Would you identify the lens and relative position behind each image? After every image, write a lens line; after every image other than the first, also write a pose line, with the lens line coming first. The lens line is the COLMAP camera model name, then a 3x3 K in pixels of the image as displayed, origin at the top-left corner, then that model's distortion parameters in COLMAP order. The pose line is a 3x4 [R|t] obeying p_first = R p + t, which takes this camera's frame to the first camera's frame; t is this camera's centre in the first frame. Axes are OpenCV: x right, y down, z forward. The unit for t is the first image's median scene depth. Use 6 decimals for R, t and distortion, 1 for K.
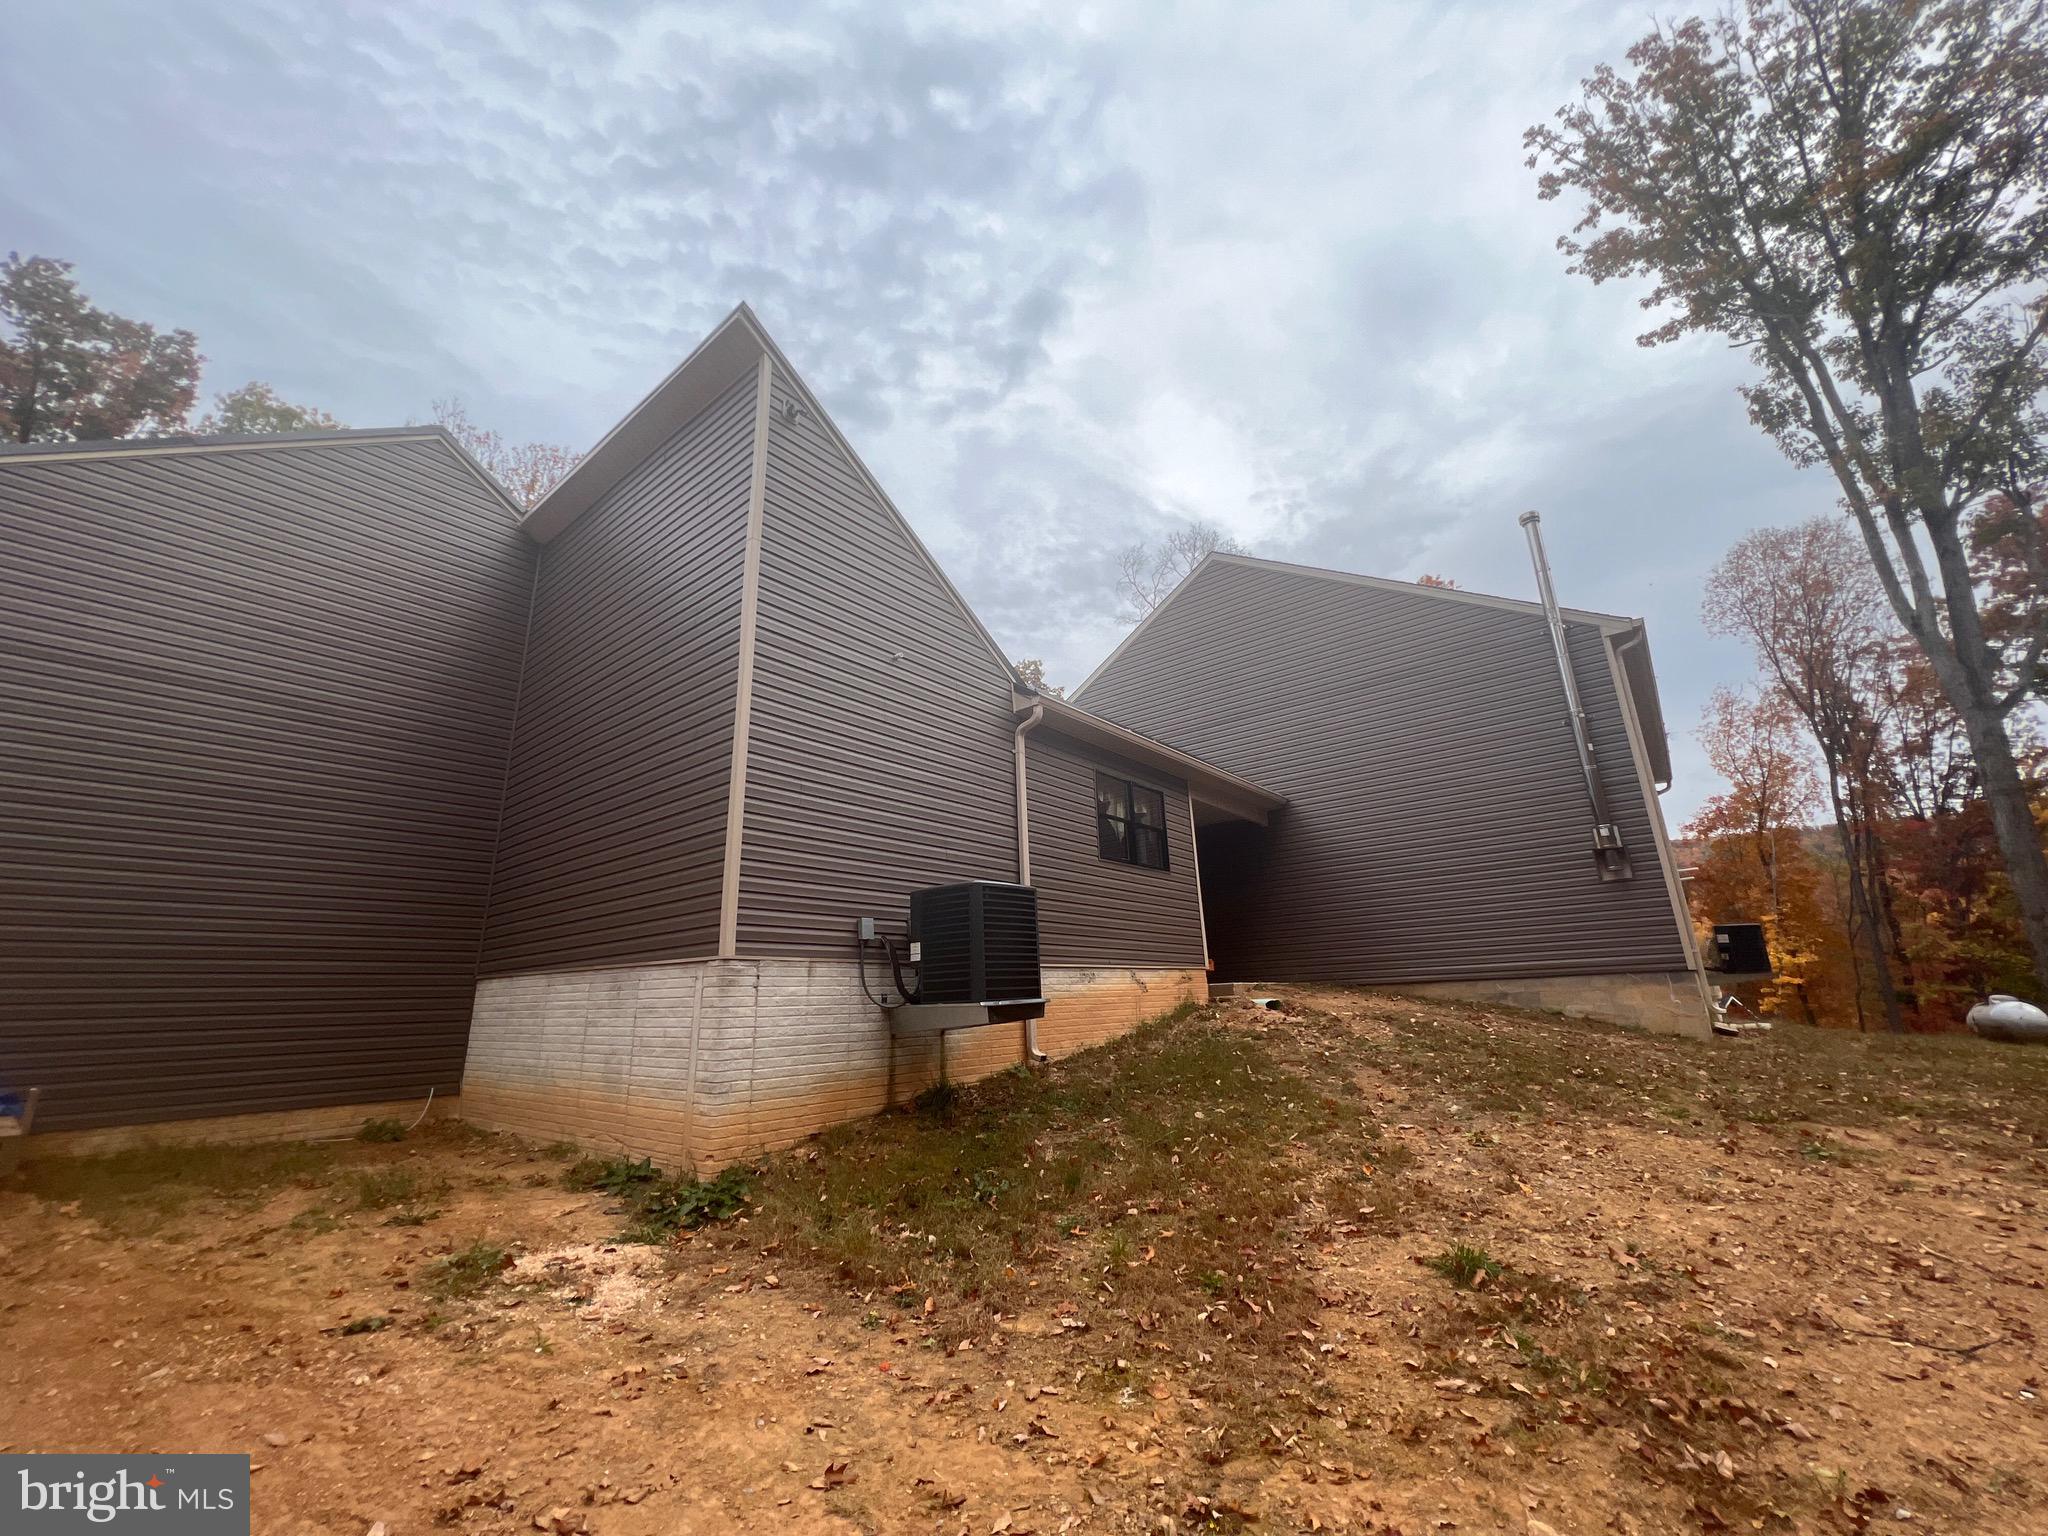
lens RADIAL K [[817.2, 0, 1024.0], [0, 817.2, 768.0], [0, 0, 1]] dist [-0.004332, 0.000728]
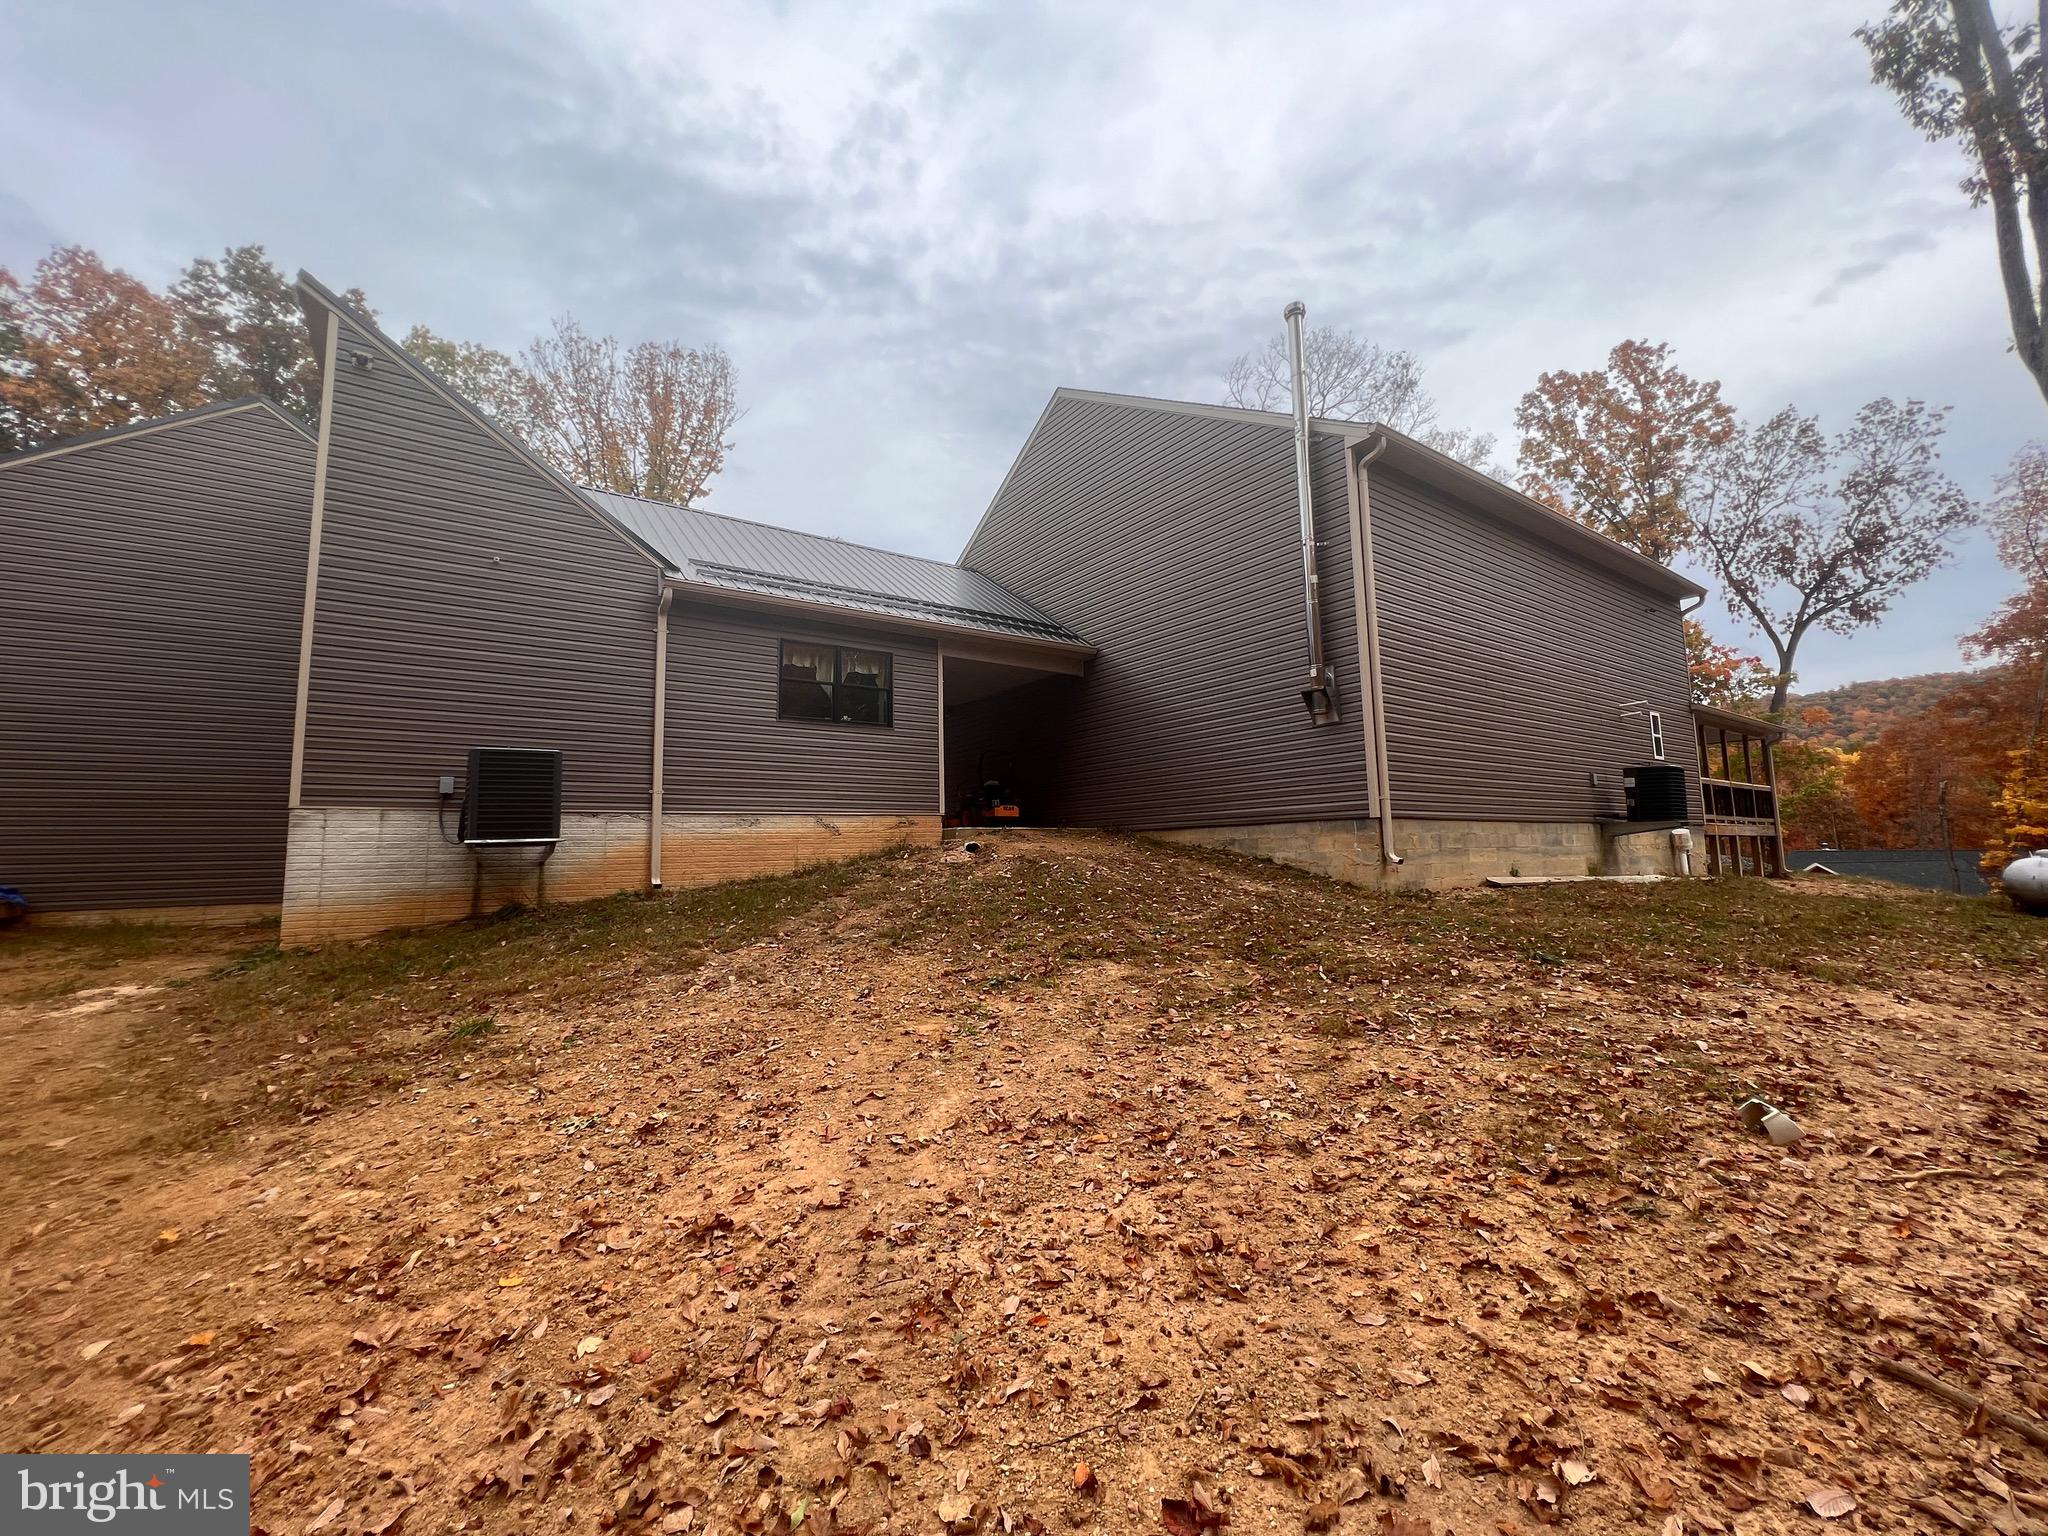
lens RADIAL K [[817.2, 0, 1024.0], [0, 817.2, 768.0], [0, 0, 1]] dist [-0.004332, 0.000728]
pose [[0.962938, -0.014841, -0.269316, 0.662575], [0.063798, 0.982685, 0.173955, 0.002609], [0.262071, -0.184690, 0.947211, 0.013153]]
